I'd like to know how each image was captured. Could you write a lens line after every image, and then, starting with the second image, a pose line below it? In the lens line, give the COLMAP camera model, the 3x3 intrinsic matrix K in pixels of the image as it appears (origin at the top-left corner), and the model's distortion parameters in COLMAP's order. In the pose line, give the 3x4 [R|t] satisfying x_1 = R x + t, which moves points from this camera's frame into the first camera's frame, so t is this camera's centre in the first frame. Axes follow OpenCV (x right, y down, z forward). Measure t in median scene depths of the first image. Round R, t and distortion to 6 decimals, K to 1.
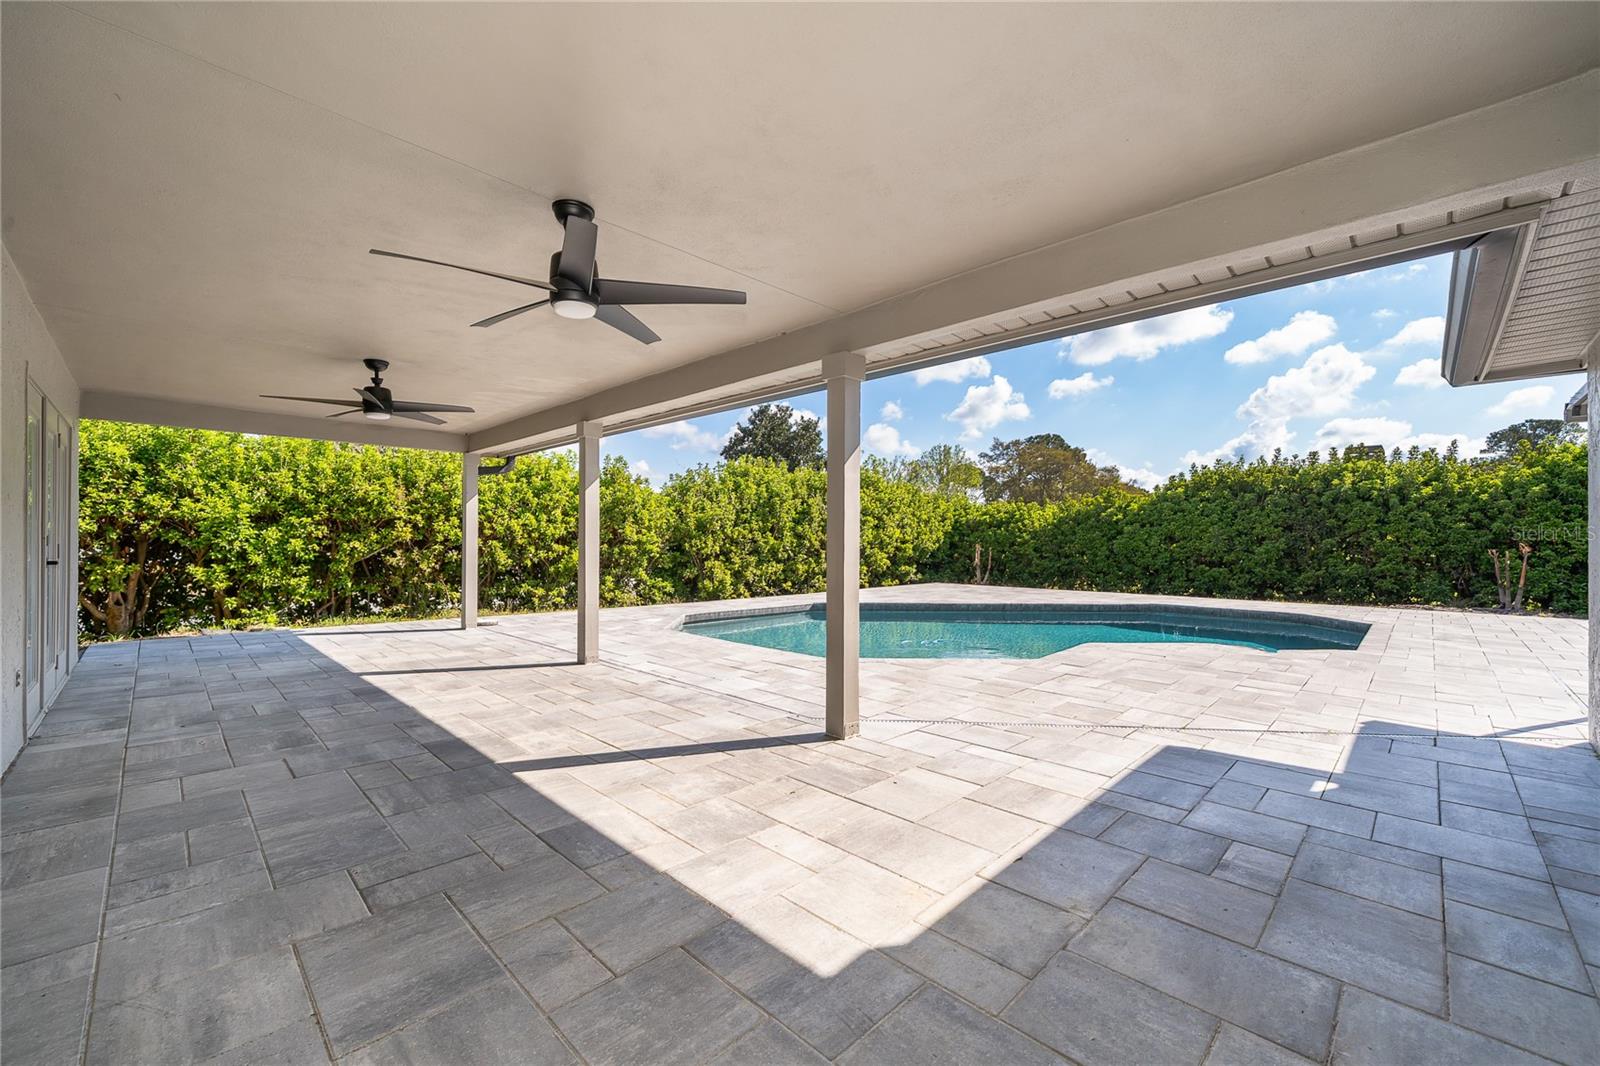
lens RADIAL K [[644.5, 0, 794.9], [0, 644.5, 539.7], [0, 0, 1]] dist [-0.001782, -0.000078]
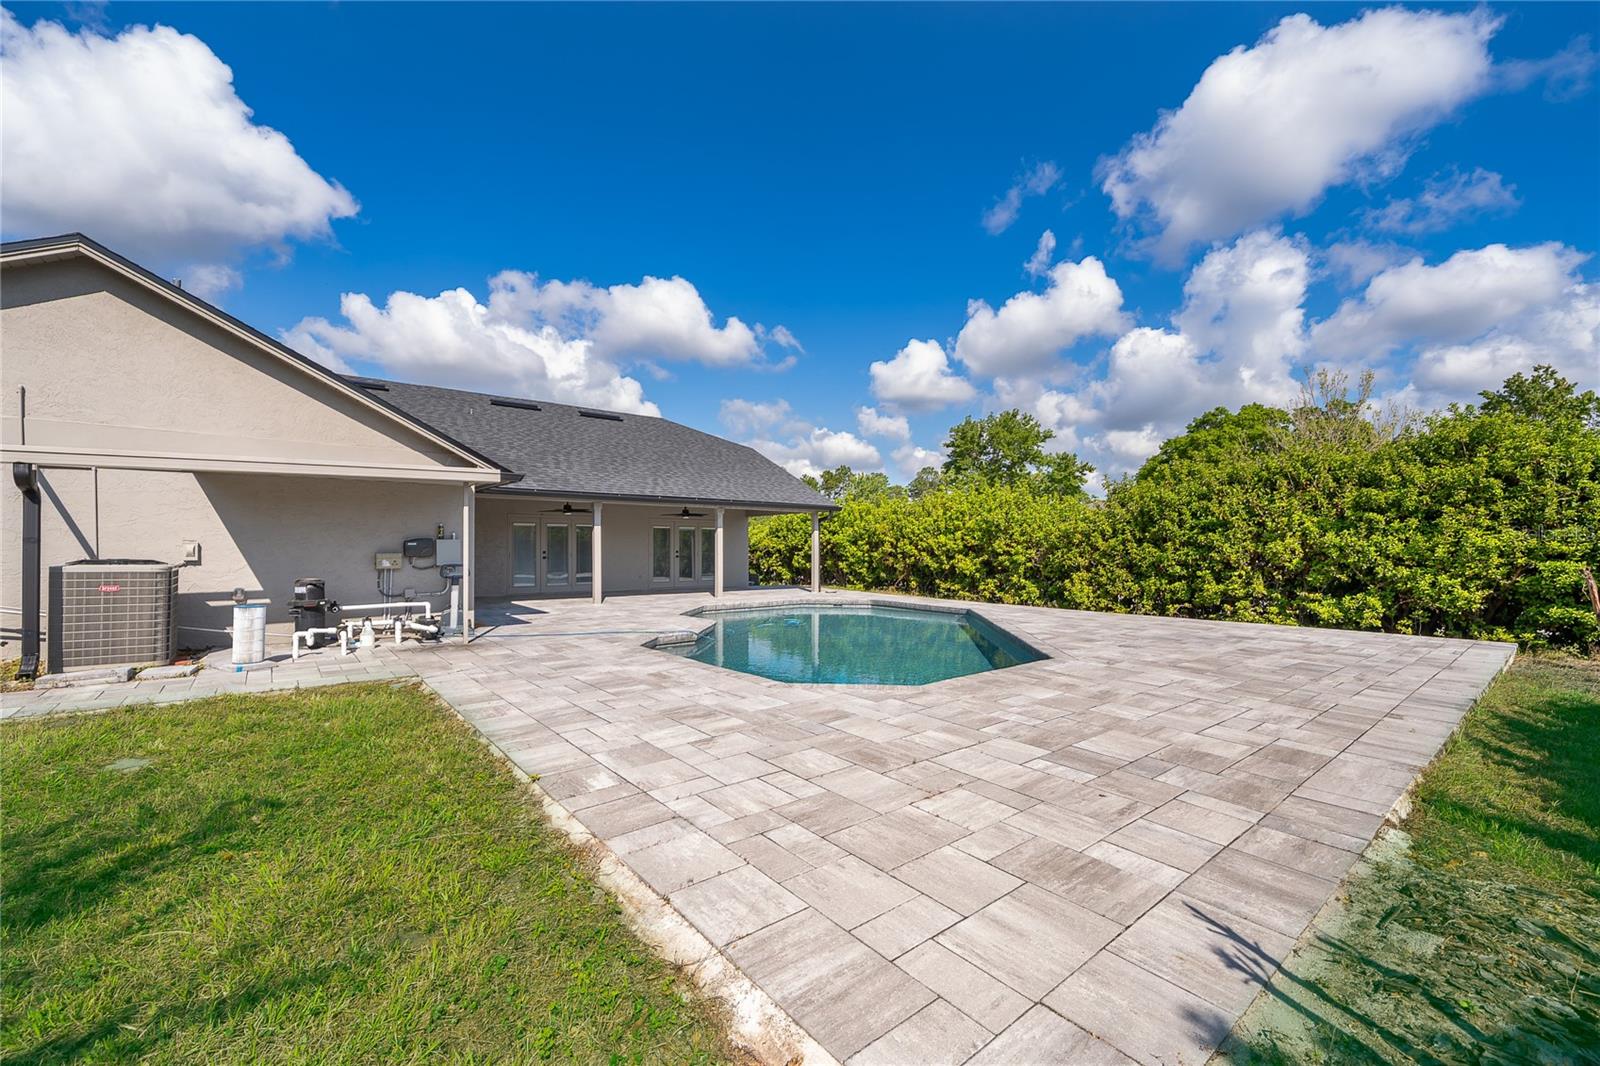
lens RADIAL K [[650.5, 0, 791.7], [0, 650.5, 547.6], [0, 0, 1]] dist [-0.000881, -0.000114]
pose [[-0.120452, -0.005259, -0.992705, 1.159438], [0.000570, 0.999985, -0.005367, -0.001475], [0.992719, -0.001212, -0.120447, 0.808099]]
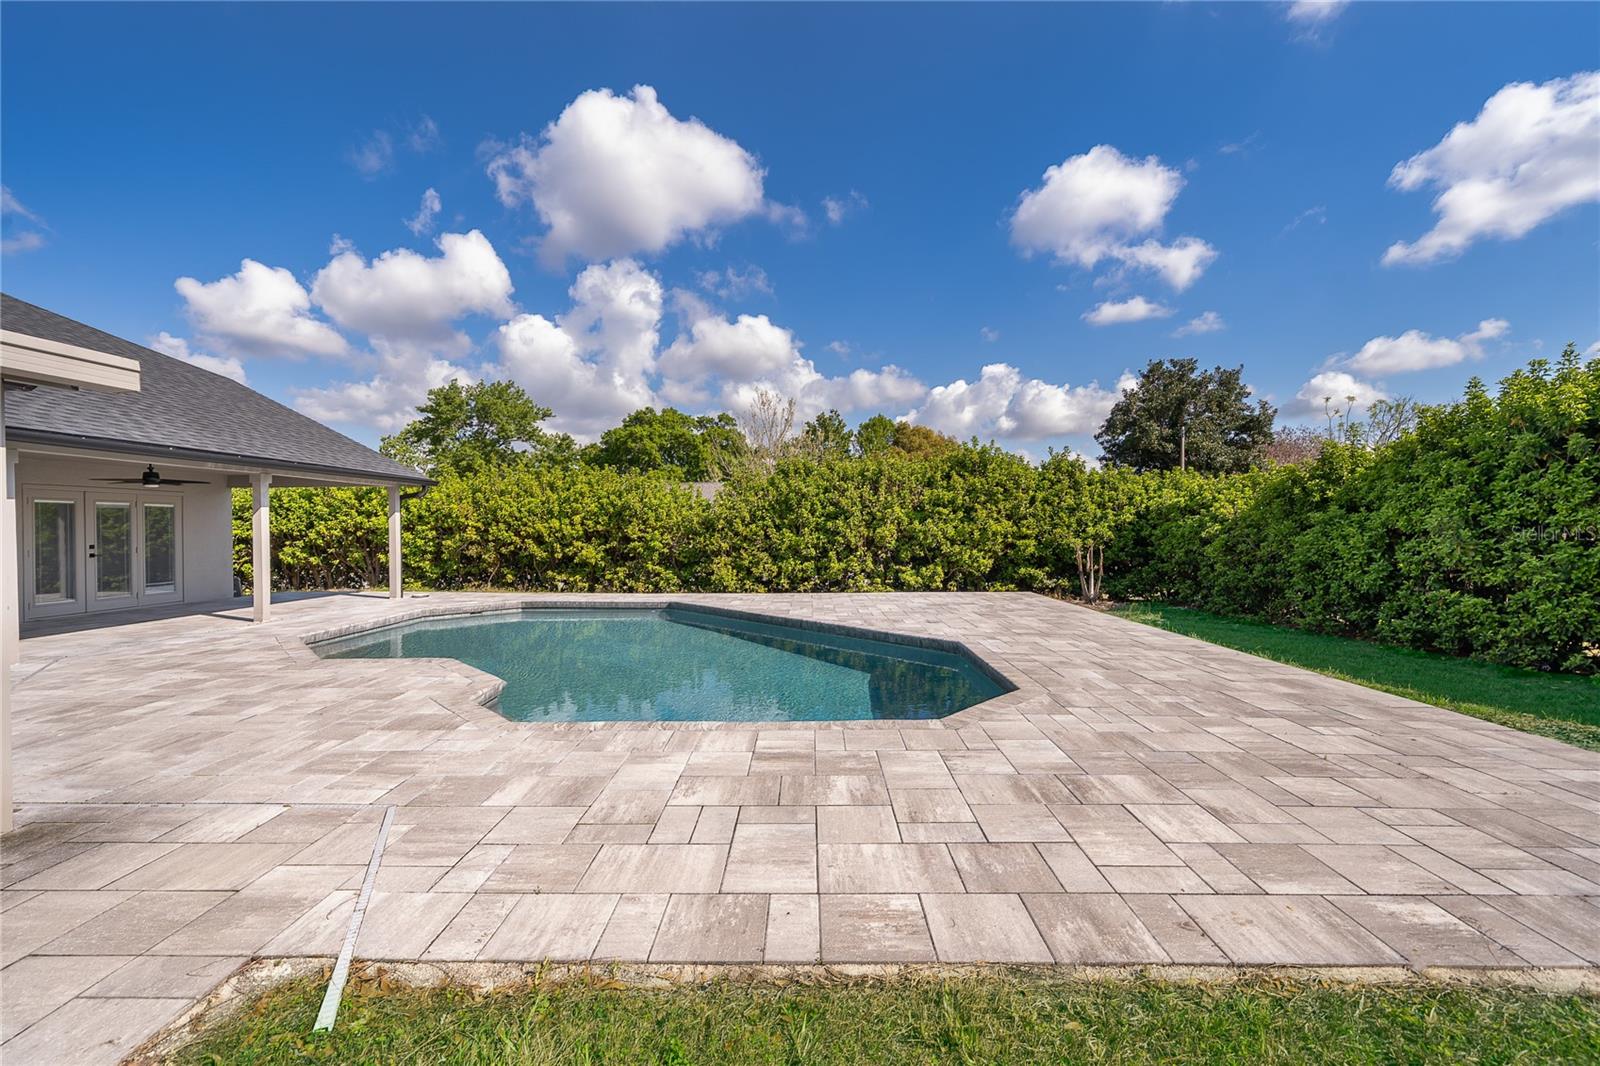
lens RADIAL K [[650.2, 0, 796.3], [0, 650.2, 529.1], [0, 0, 1]] dist [-0.001684, -0.000060]
pose [[0.688457, -0.005593, -0.725256, 0.894738], [0.009390, 0.999955, 0.001202, -0.015594], [0.725217, -0.007638, 0.688478, 0.421165]]
